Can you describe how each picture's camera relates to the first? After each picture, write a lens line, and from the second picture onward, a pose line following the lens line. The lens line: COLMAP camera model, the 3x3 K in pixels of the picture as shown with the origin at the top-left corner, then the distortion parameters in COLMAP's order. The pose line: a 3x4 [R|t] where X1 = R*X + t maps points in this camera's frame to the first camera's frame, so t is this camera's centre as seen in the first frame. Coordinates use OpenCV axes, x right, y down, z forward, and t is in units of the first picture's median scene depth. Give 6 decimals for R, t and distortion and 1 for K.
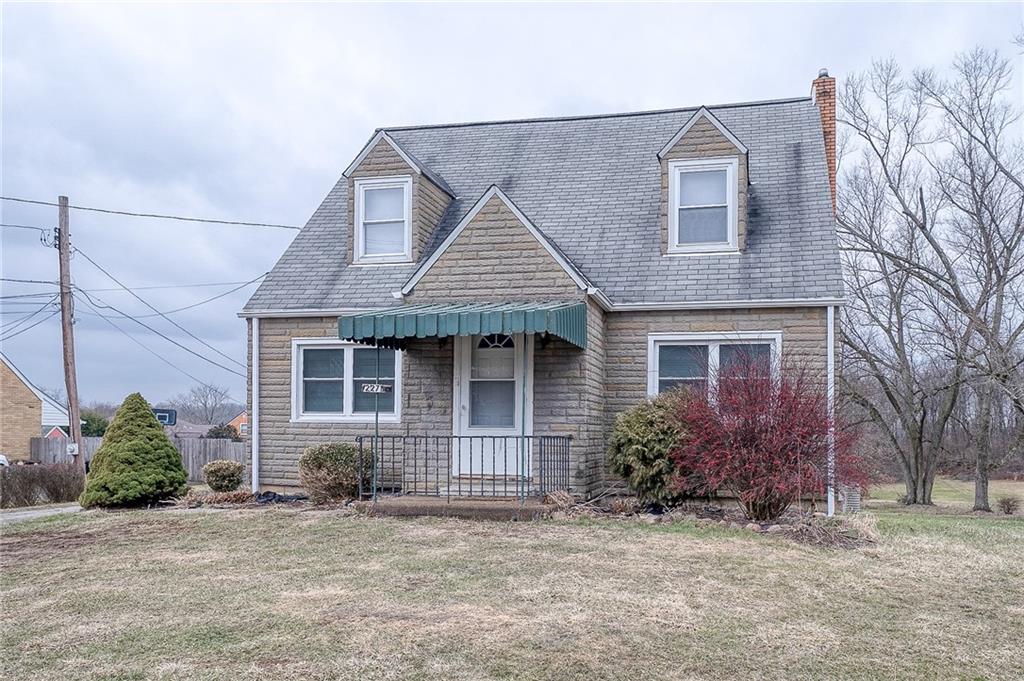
lens RADIAL K [[695.9, 0, 512.2], [0, 695.9, 435.6], [0, 0, 1]] dist [0.005677, 0.000544]
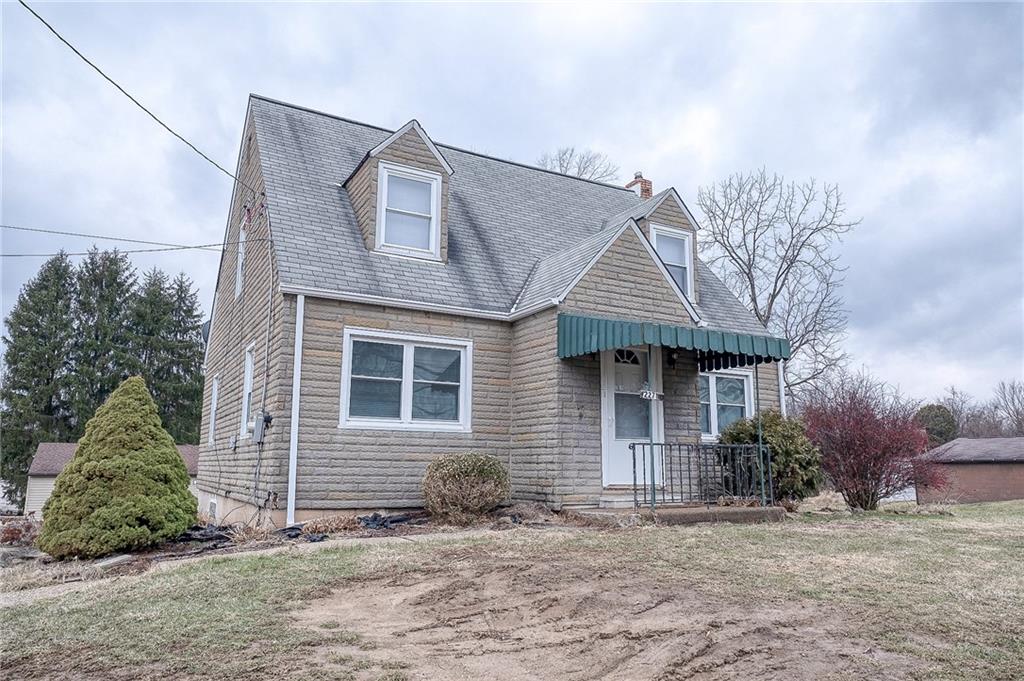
lens RADIAL K [[706.2, 0, 512.0], [0, 706.2, 340.5], [0, 0, 1]] dist [-0.000206, -0.000621]
pose [[0.764485, 0.111486, 0.634928, -0.823749], [-0.003261, 0.985588, -0.169131, 0.021813], [-0.644633, 0.127228, 0.753831, 0.286991]]
